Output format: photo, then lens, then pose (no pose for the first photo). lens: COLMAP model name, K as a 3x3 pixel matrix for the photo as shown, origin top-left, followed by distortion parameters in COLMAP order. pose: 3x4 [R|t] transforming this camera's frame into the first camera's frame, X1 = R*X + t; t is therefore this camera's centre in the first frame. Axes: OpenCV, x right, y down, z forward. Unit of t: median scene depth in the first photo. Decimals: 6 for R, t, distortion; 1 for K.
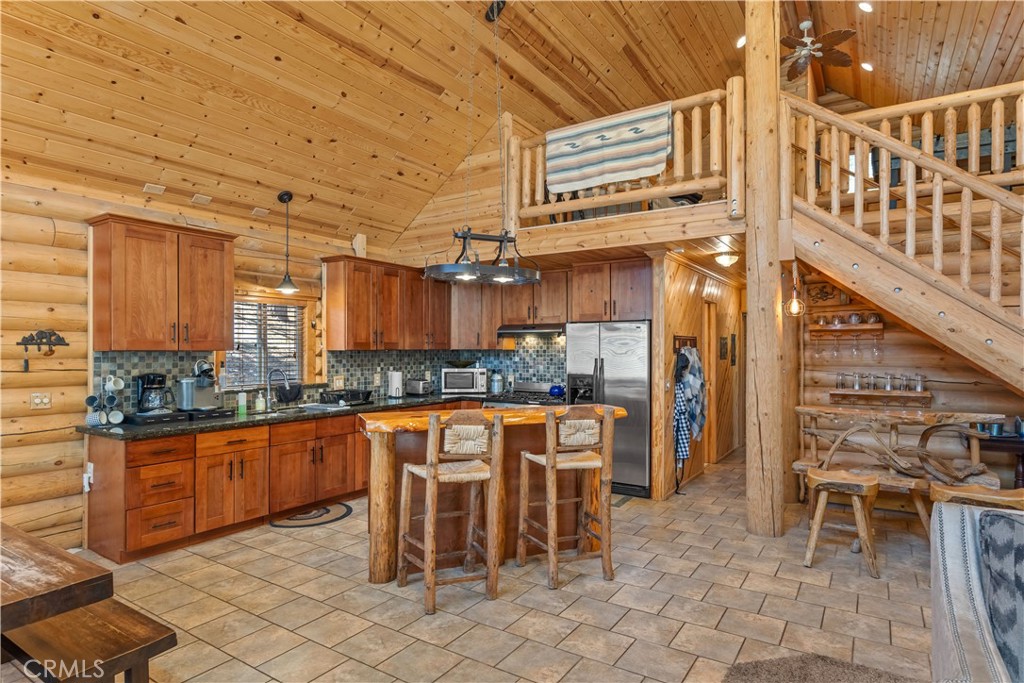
lens RADIAL K [[567.1, 0, 493.3], [0, 567.1, 351.2], [0, 0, 1]] dist [-0.003880, 0.002088]
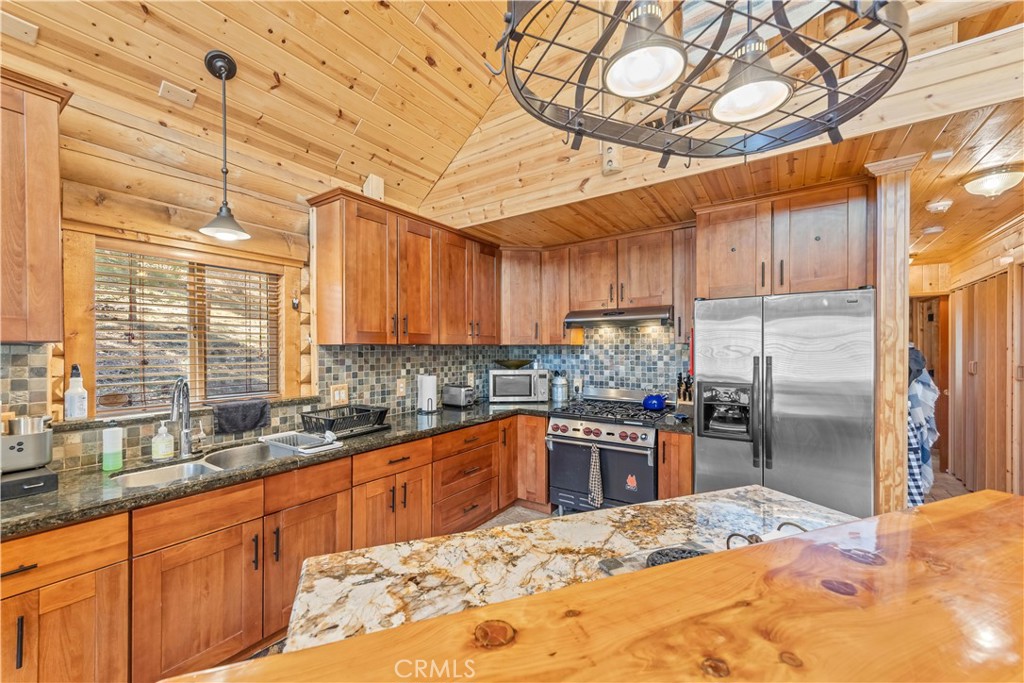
lens RADIAL K [[399.8, 0, 487.0], [0, 399.8, 352.5], [0, 0, 1]] dist [-0.000078, 0.001403]
pose [[0.998823, -0.002528, -0.048446, -0.087456], [0.002807, 0.999980, 0.005675, 0.005318], [0.048431, -0.005805, 0.998810, 0.601252]]
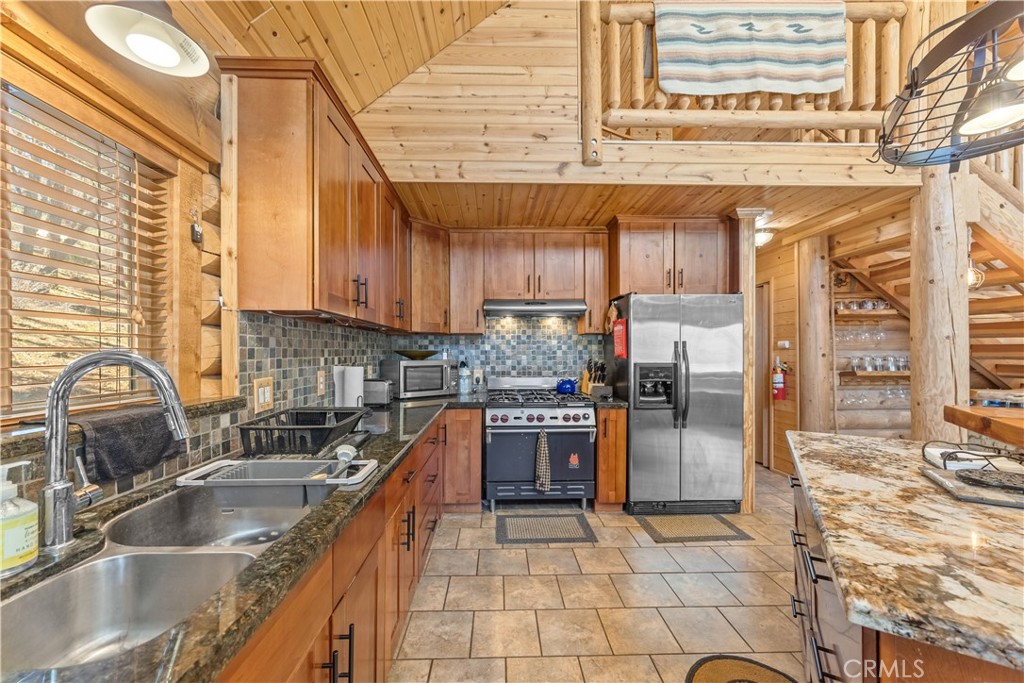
lens RADIAL K [[399.8, 0, 502.3], [0, 399.8, 348.8], [0, 0, 1]] dist [-0.000078, 0.001403]
pose [[0.821620, 0.008278, 0.569975, -0.323487], [-0.003345, 0.999947, -0.009700, 0.027831], [-0.570025, 0.006063, 0.821605, 0.733855]]
